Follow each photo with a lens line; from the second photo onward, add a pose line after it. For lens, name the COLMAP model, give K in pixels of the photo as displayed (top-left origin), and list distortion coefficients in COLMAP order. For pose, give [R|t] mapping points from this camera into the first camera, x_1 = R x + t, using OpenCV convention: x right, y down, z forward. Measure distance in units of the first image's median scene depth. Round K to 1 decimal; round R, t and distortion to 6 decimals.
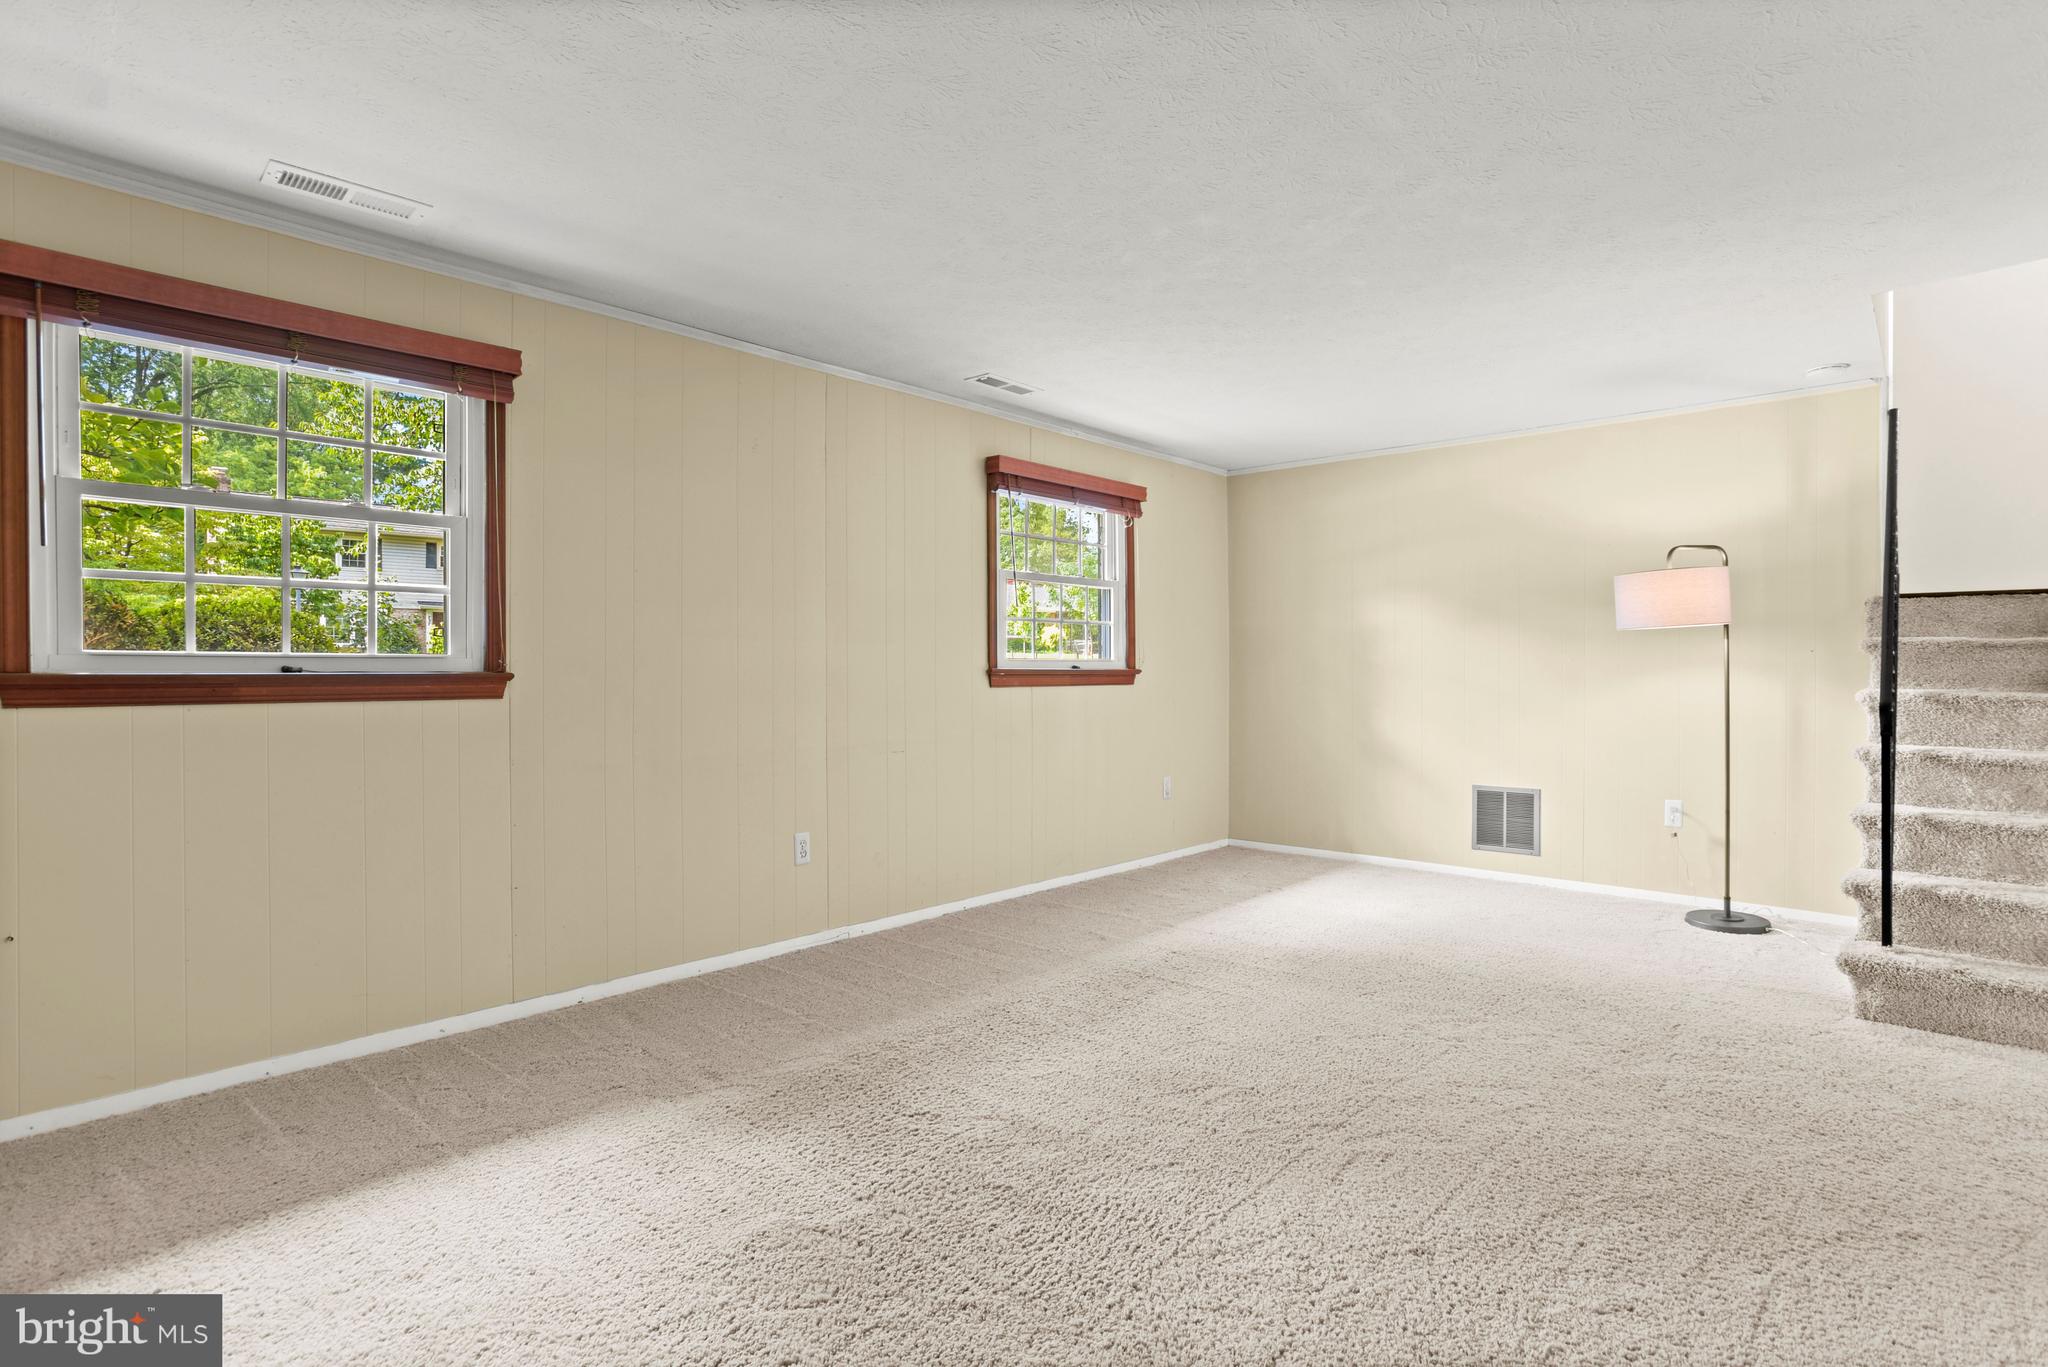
lens RADIAL K [[1004.9, 0, 1024.0], [0, 1004.9, 683.5], [0, 0, 1]] dist [-0.043332, 0.024839]
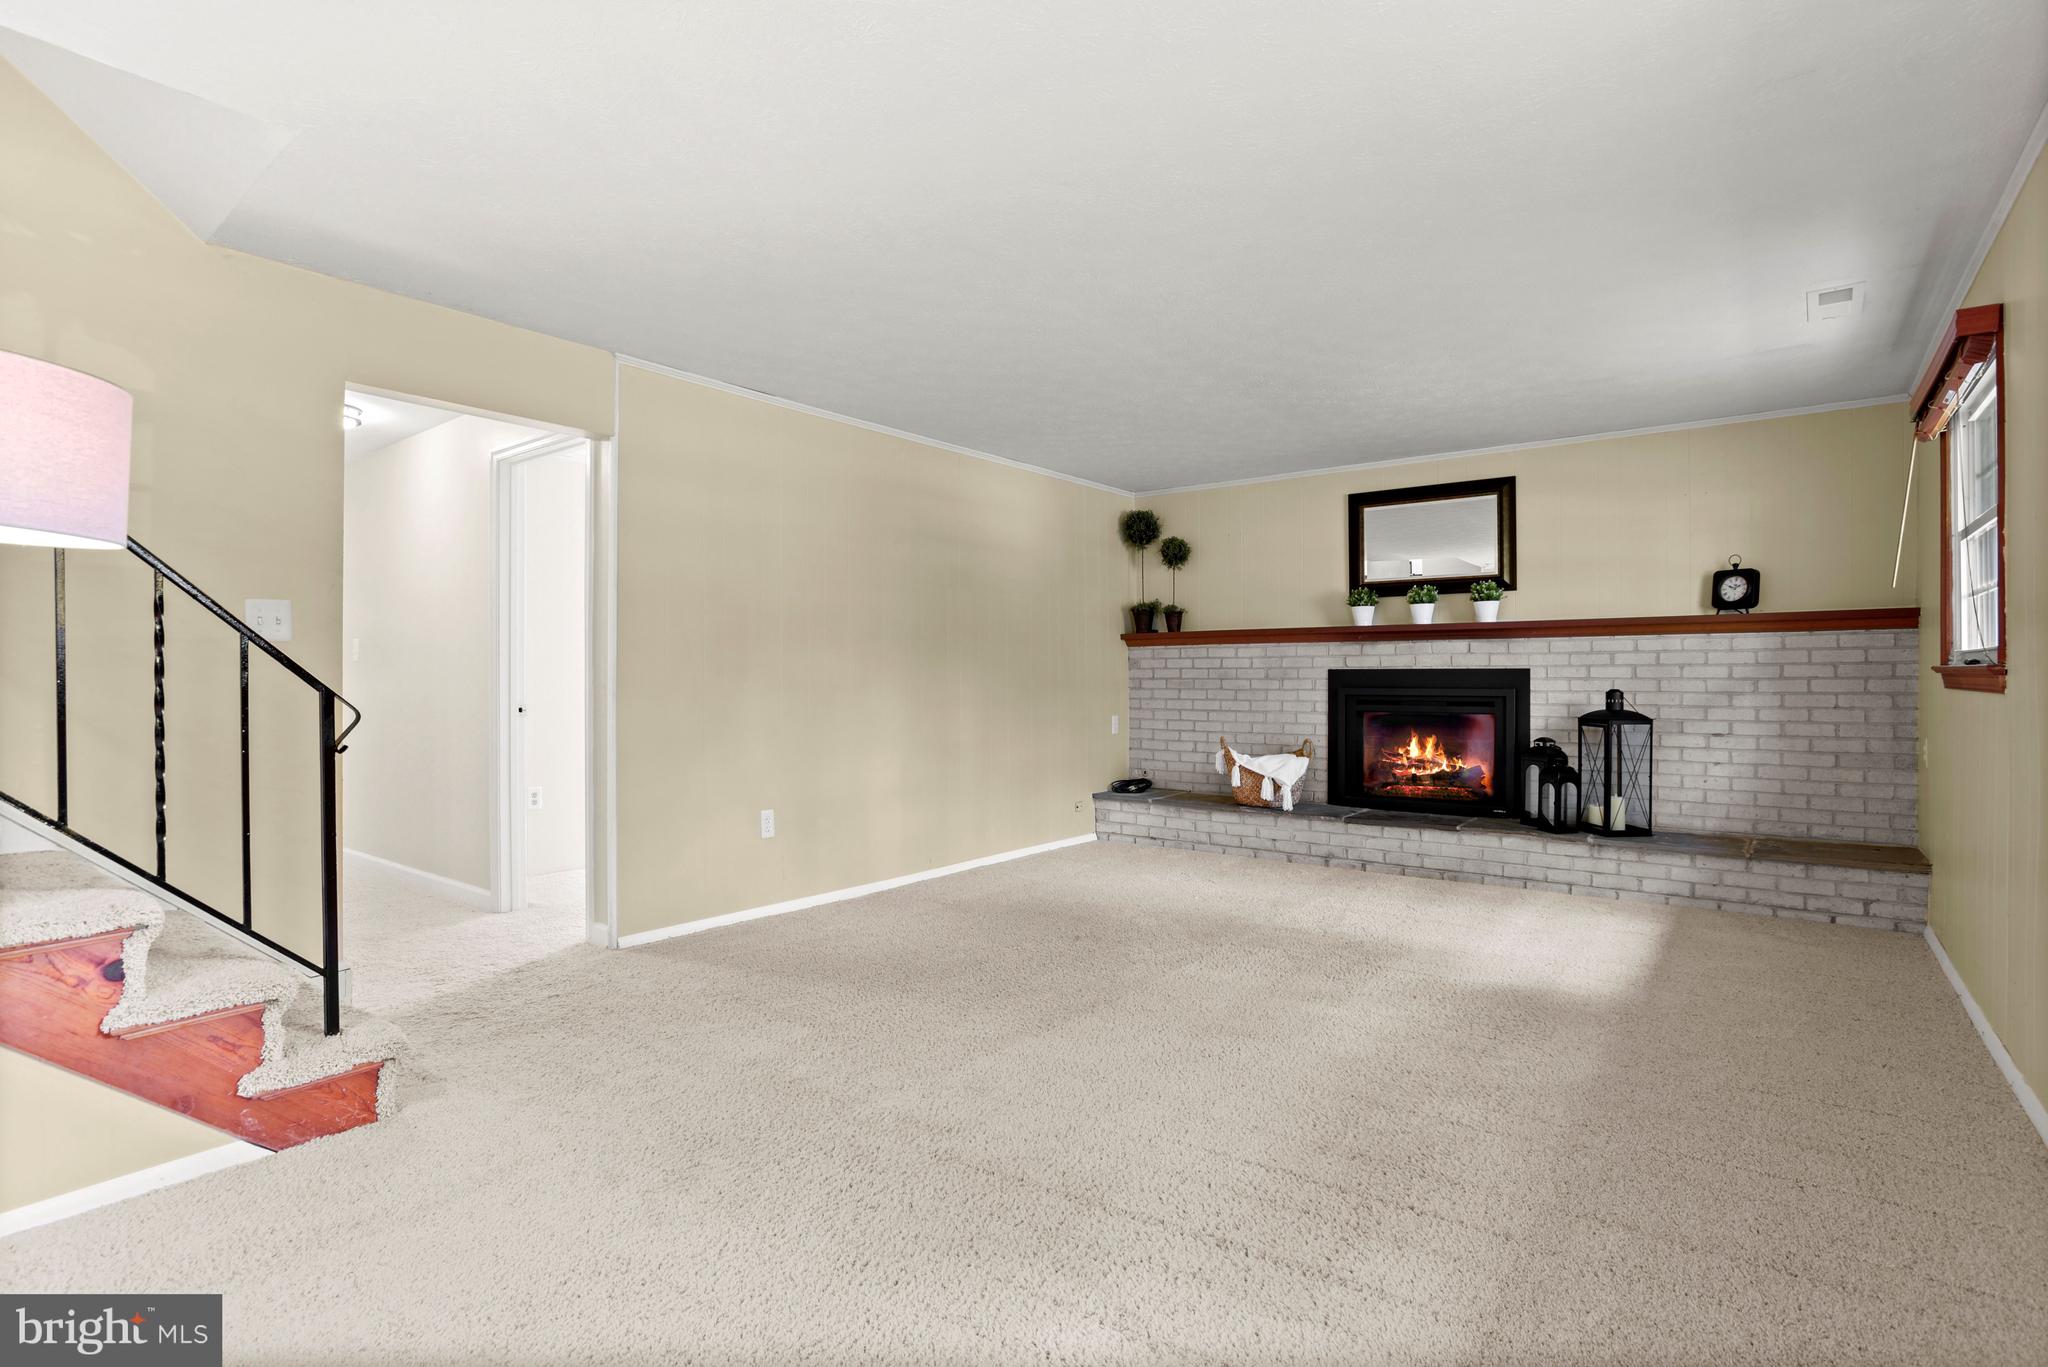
lens RADIAL K [[986.7, 0, 1024.0], [0, 986.7, 683.5], [0, 0, 1]] dist [-0.063578, 0.035315]
pose [[-0.996085, 0.004638, -0.088284, 0.296799], [0.002792, 0.999775, 0.021018, -0.010080], [0.088362, 0.020689, -0.995874, 1.257238]]
